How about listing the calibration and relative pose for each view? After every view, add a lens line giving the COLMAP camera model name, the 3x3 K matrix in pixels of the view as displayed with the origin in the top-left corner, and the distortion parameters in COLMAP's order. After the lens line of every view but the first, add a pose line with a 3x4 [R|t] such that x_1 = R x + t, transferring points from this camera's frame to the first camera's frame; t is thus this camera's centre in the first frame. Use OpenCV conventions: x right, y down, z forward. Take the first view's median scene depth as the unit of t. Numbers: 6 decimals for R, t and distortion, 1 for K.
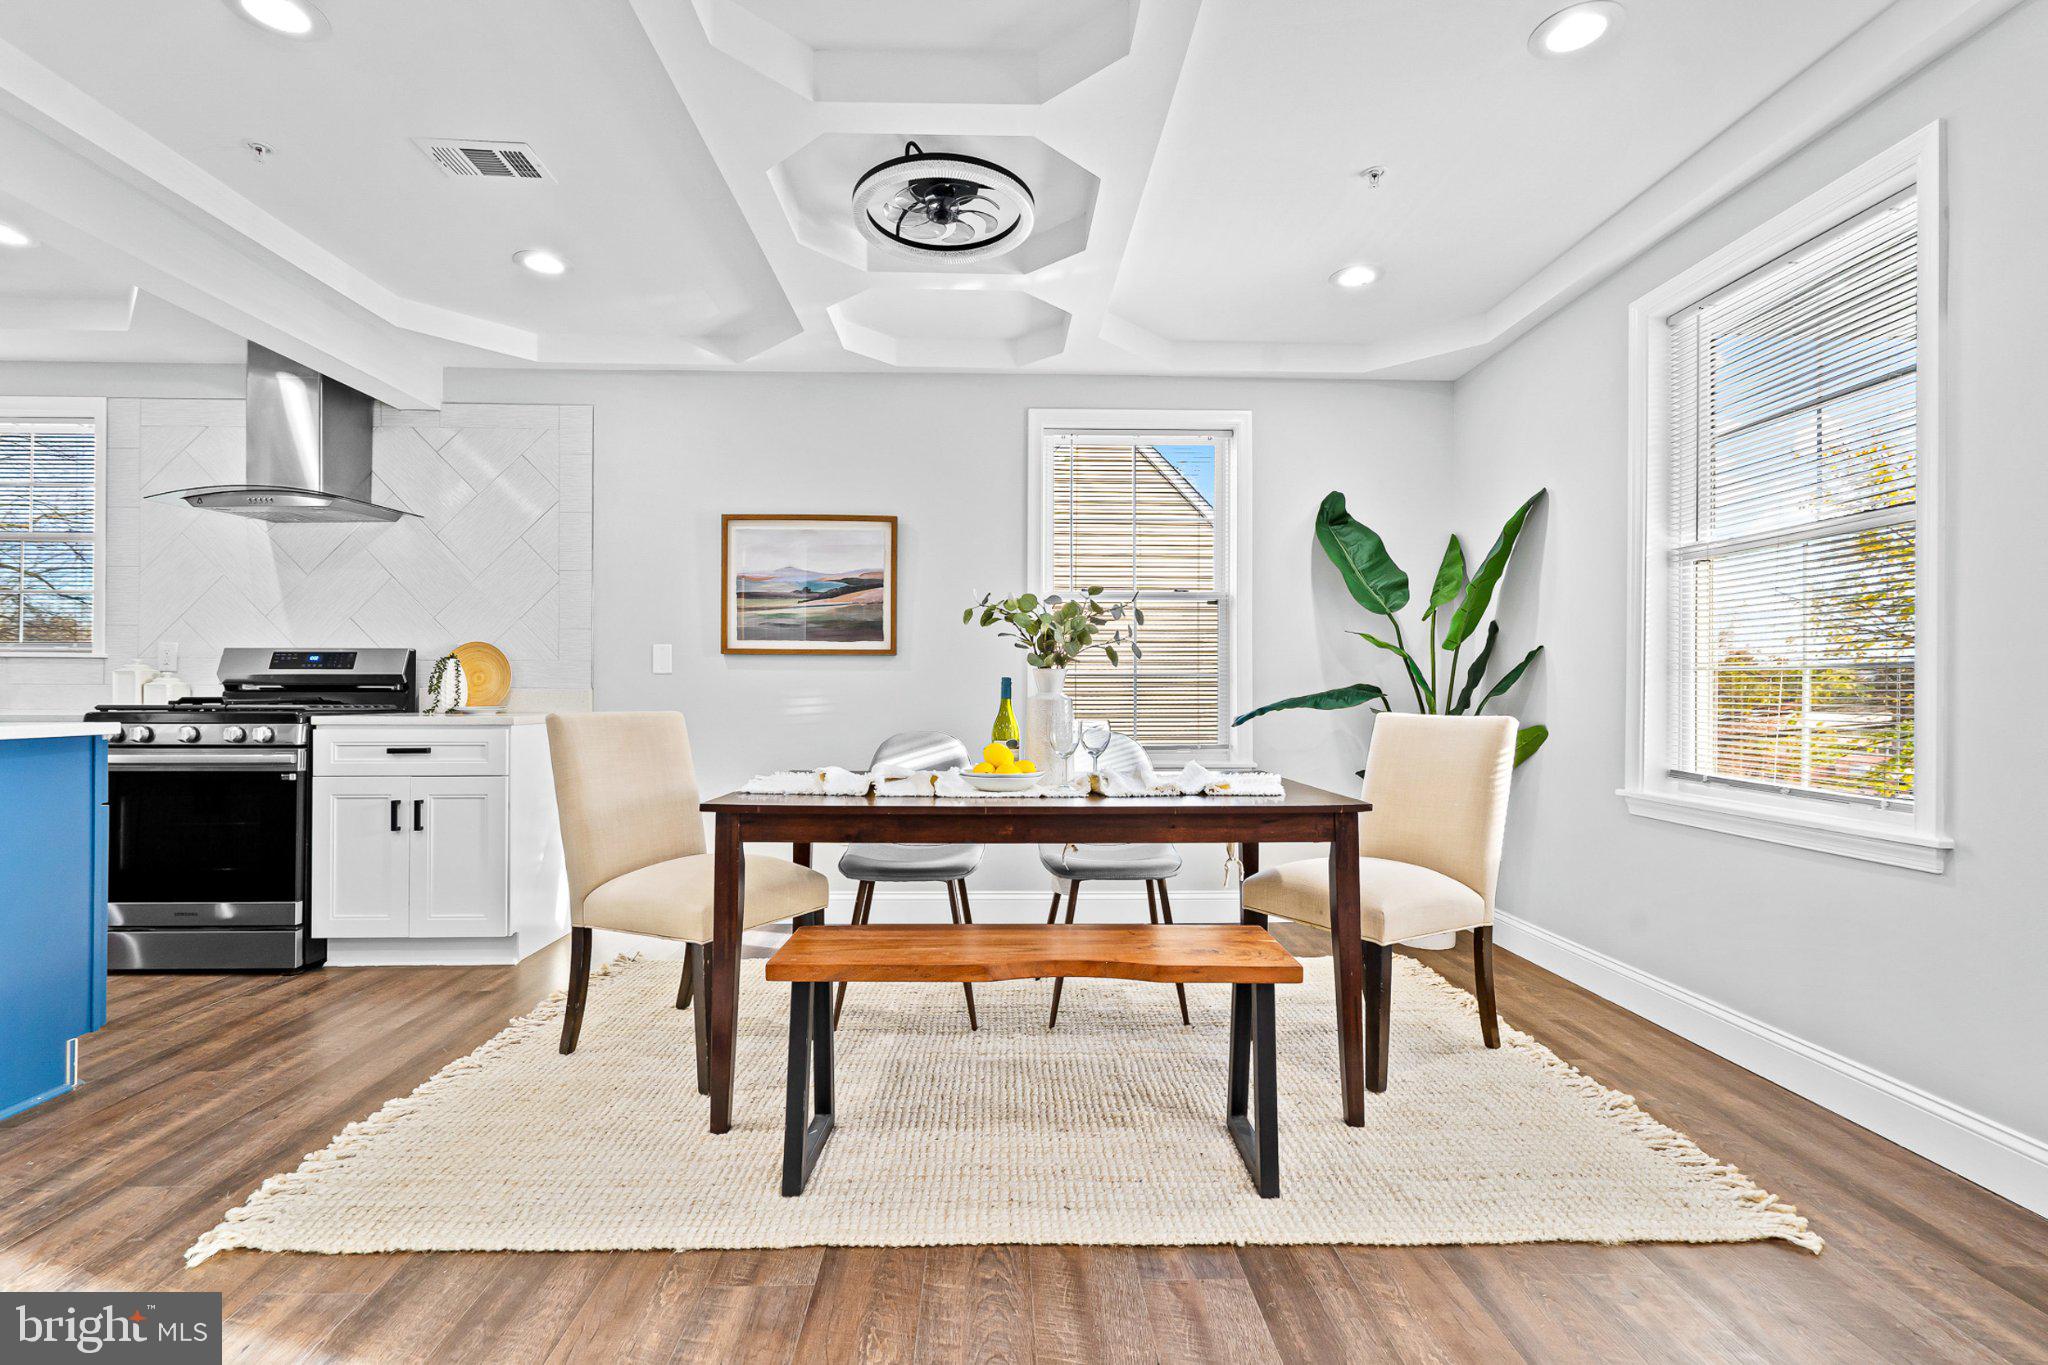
lens RADIAL K [[922.2, 0, 1019.7], [0, 922.2, 686.3], [0, 0, 1]] dist [-0.001941, 0.000053]
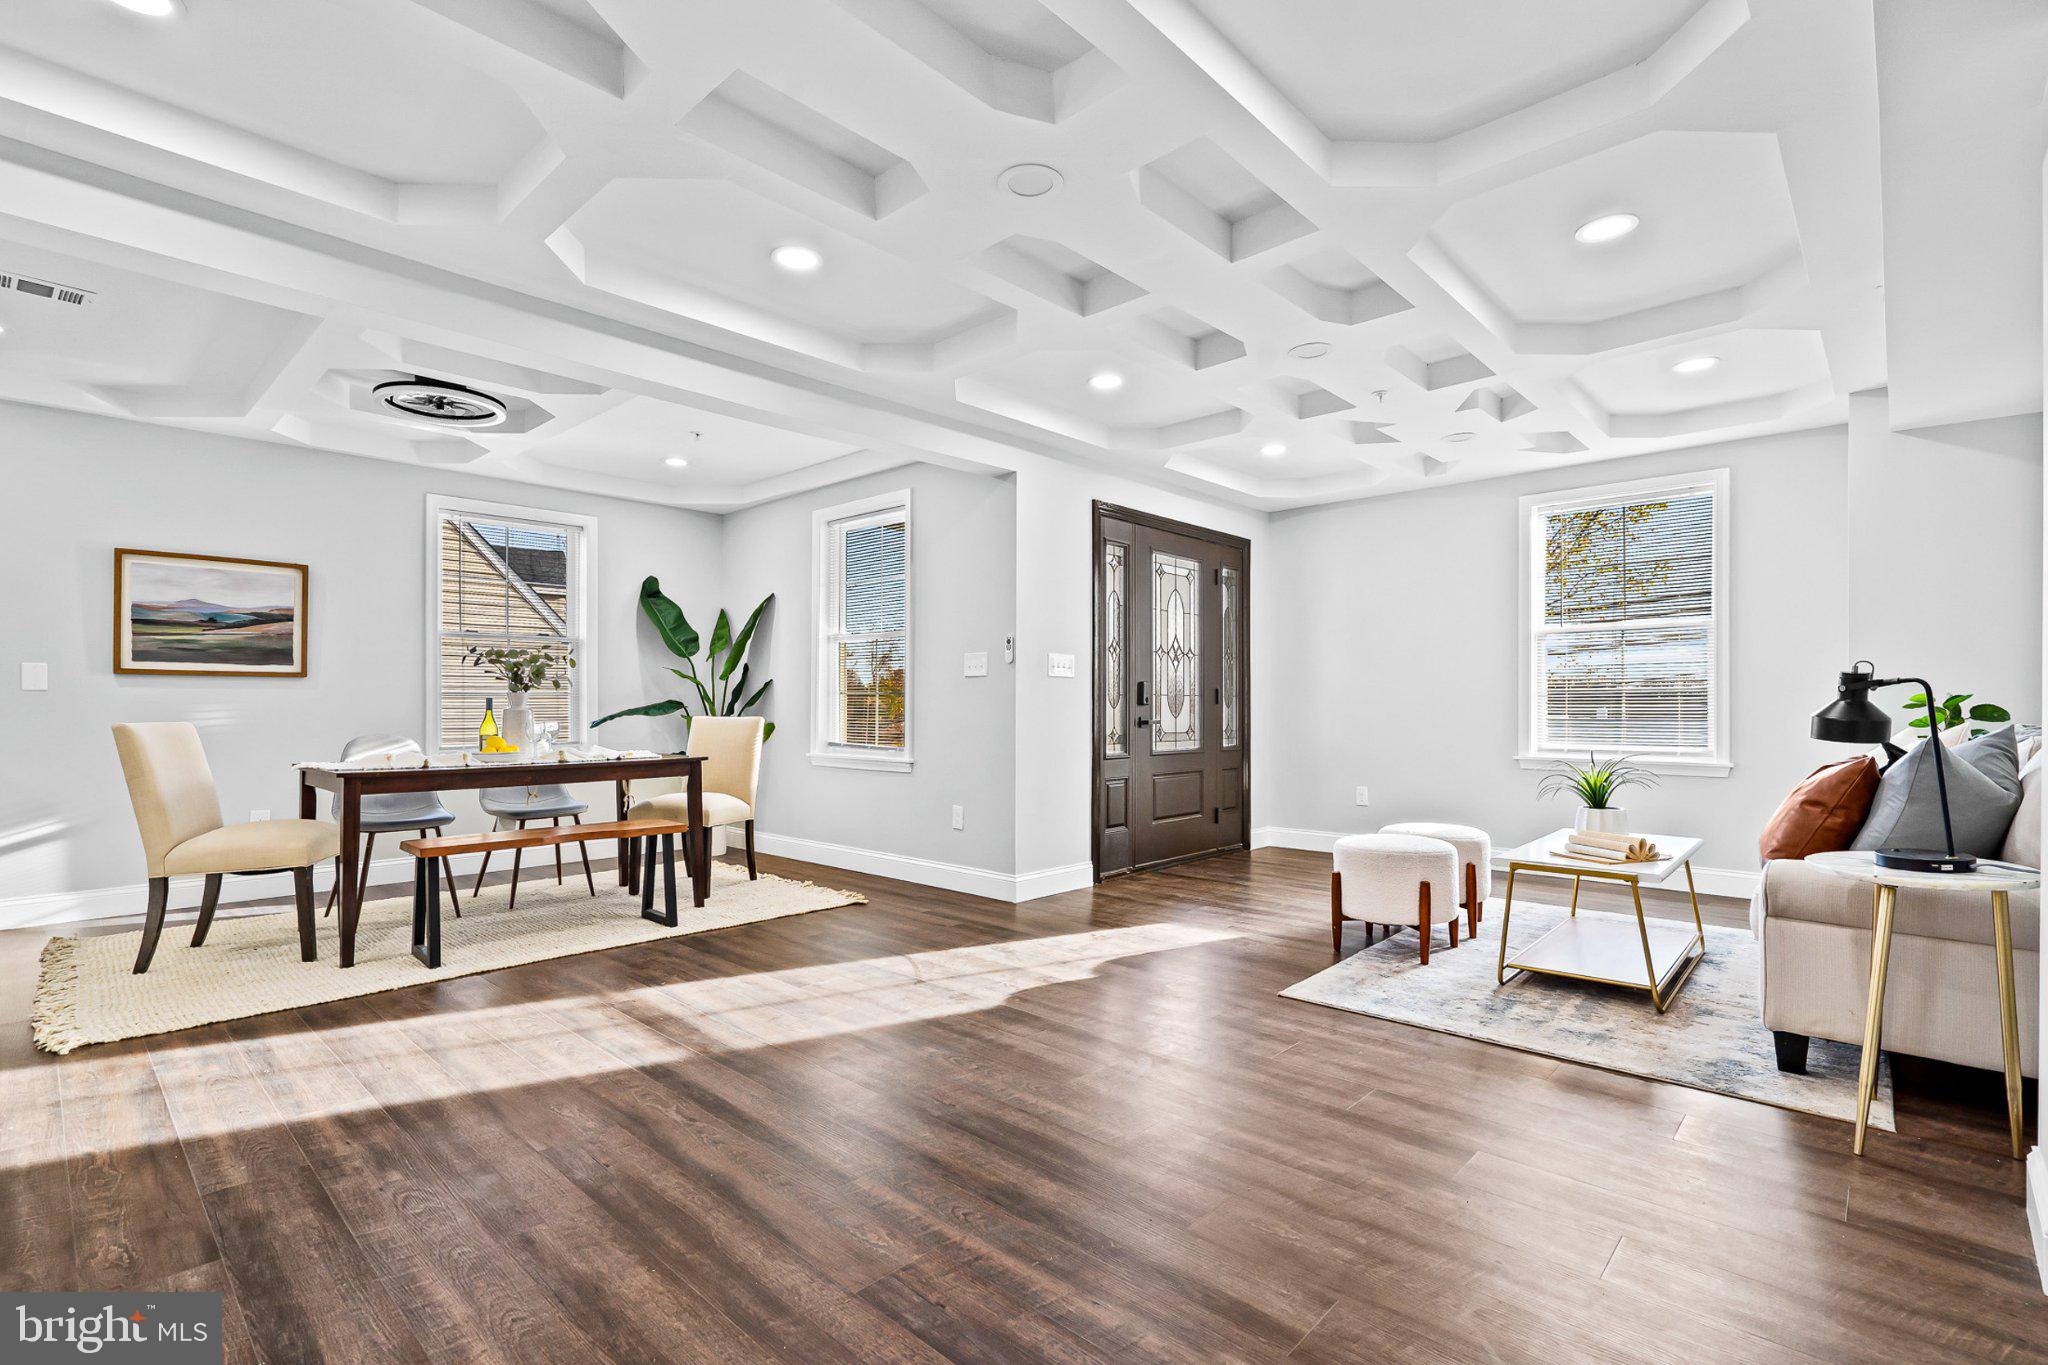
lens RADIAL K [[932.2, 0, 1014.5], [0, 932.2, 695.2], [0, 0, 1]] dist [-0.000802, 0.000309]
pose [[0.703641, 0.003089, 0.710548, -0.377014], [-0.000691, 0.999993, -0.003662, -0.005559], [-0.710555, 0.002086, 0.703639, -0.594021]]
